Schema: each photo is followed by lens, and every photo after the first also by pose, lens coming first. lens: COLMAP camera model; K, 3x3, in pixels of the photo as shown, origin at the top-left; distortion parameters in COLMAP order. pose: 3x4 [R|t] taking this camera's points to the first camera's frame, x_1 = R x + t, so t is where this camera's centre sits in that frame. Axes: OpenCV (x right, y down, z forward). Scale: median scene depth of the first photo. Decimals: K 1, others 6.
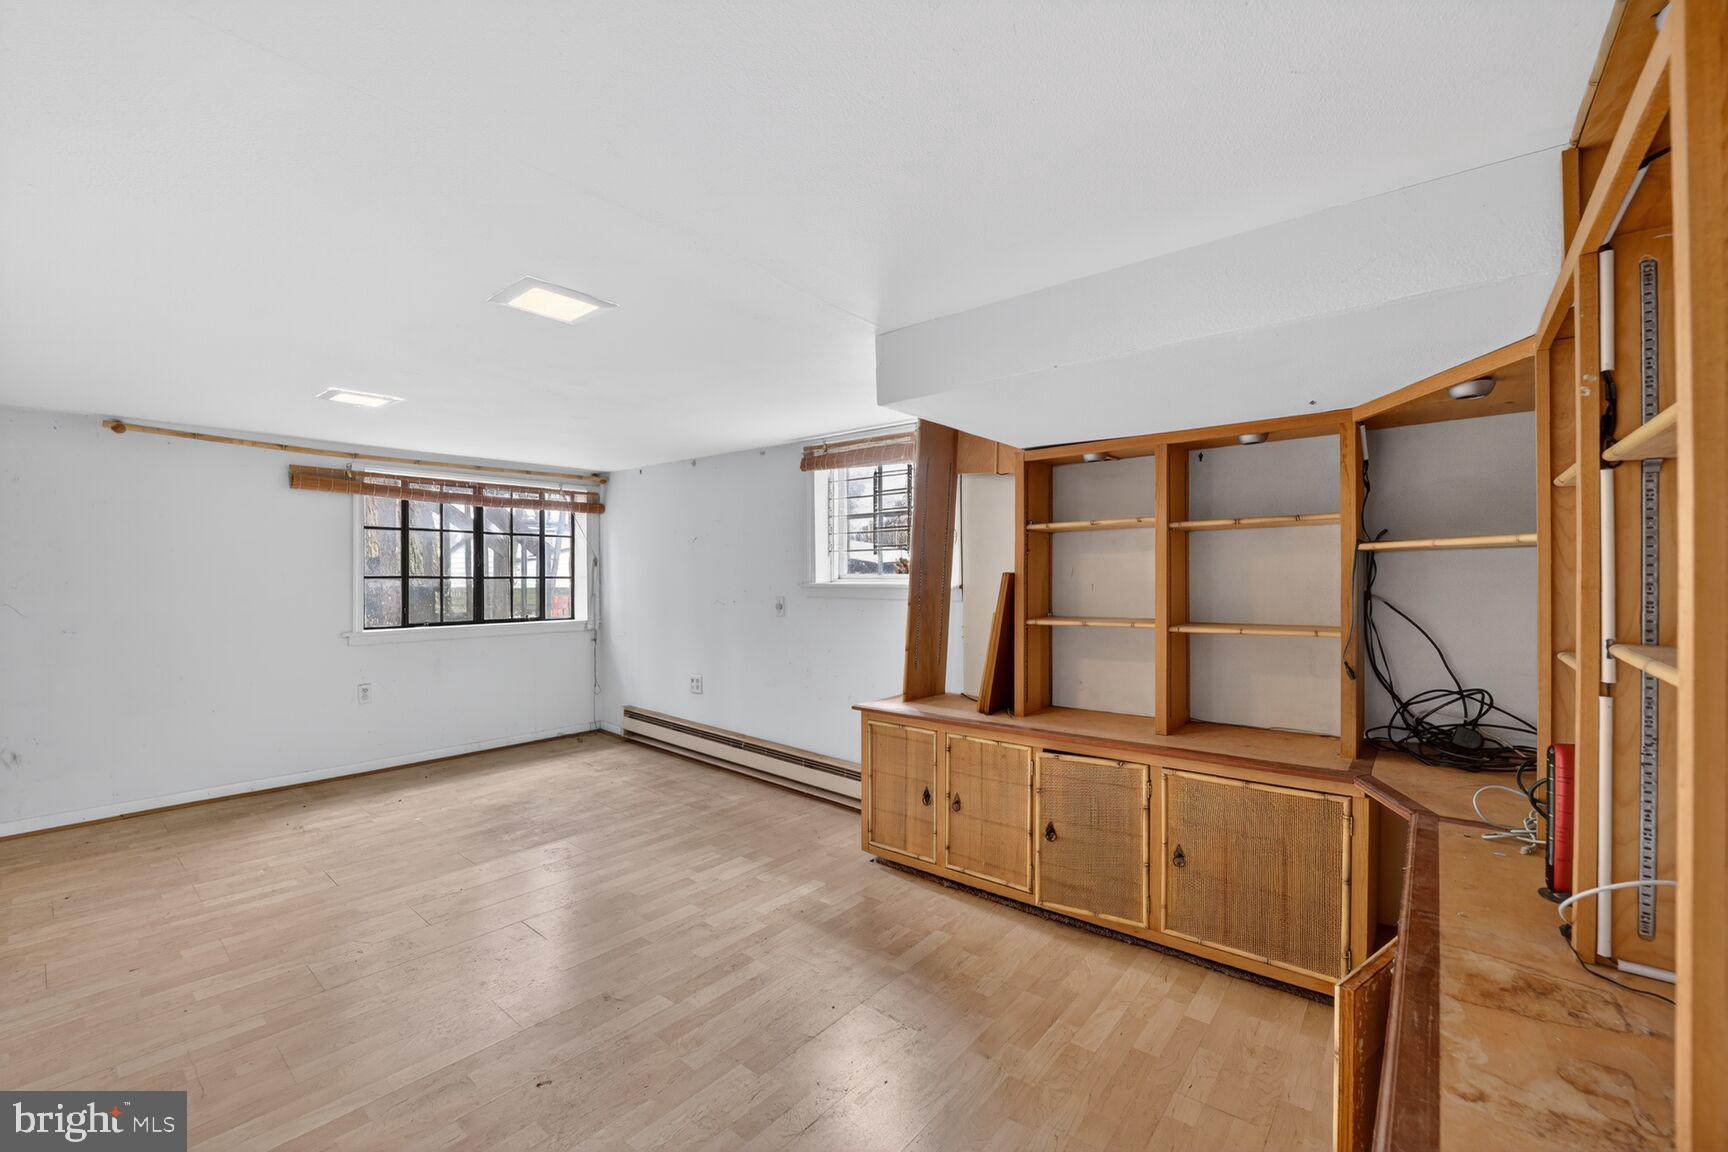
lens RADIAL K [[706.0, 0, 862.4], [0, 706.0, 574.0], [0, 0, 1]] dist [-0.013444, -0.000053]
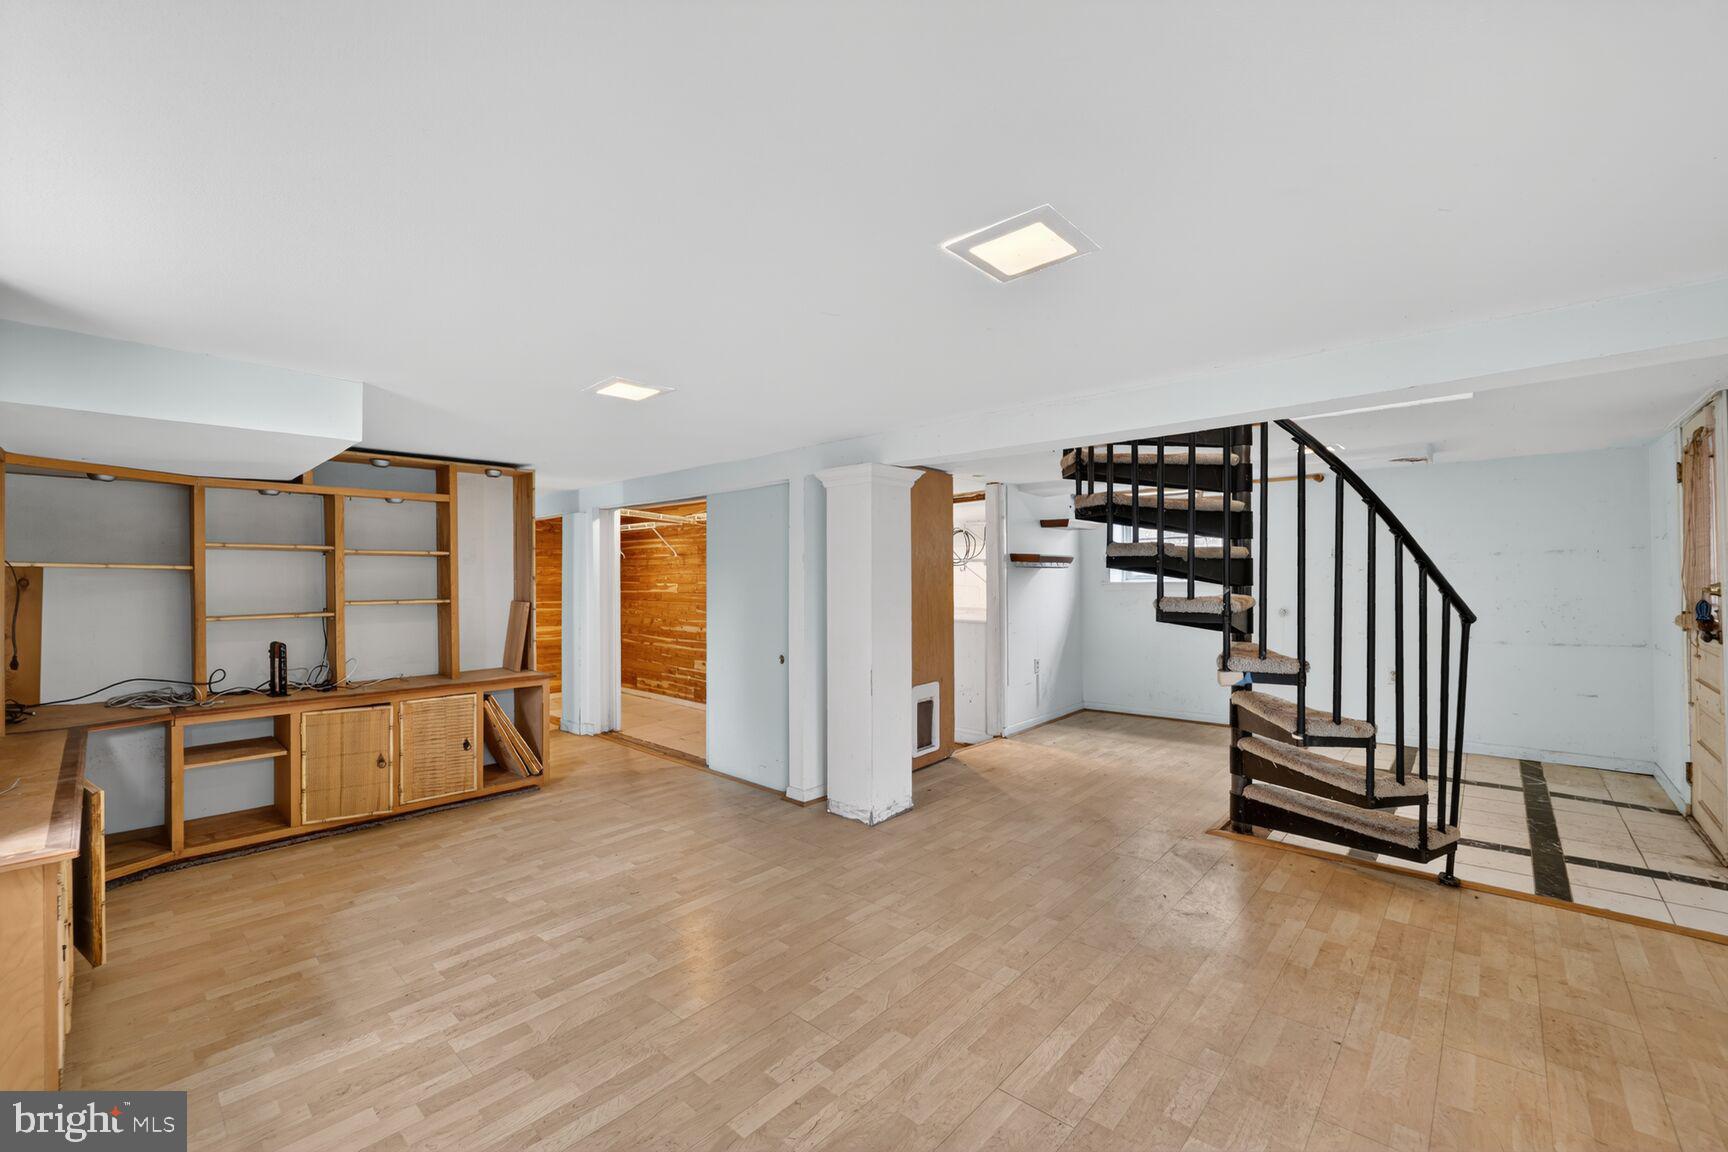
lens RADIAL K [[706.0, 0, 865.4], [0, 706.0, 574.4], [0, 0, 1]] dist [-0.013444, -0.000053]
pose [[-0.998849, 0.001517, 0.047941, -0.747714], [0.001459, 0.999998, -0.001256, -0.014814], [-0.047943, -0.001185, -0.998849, 1.821218]]
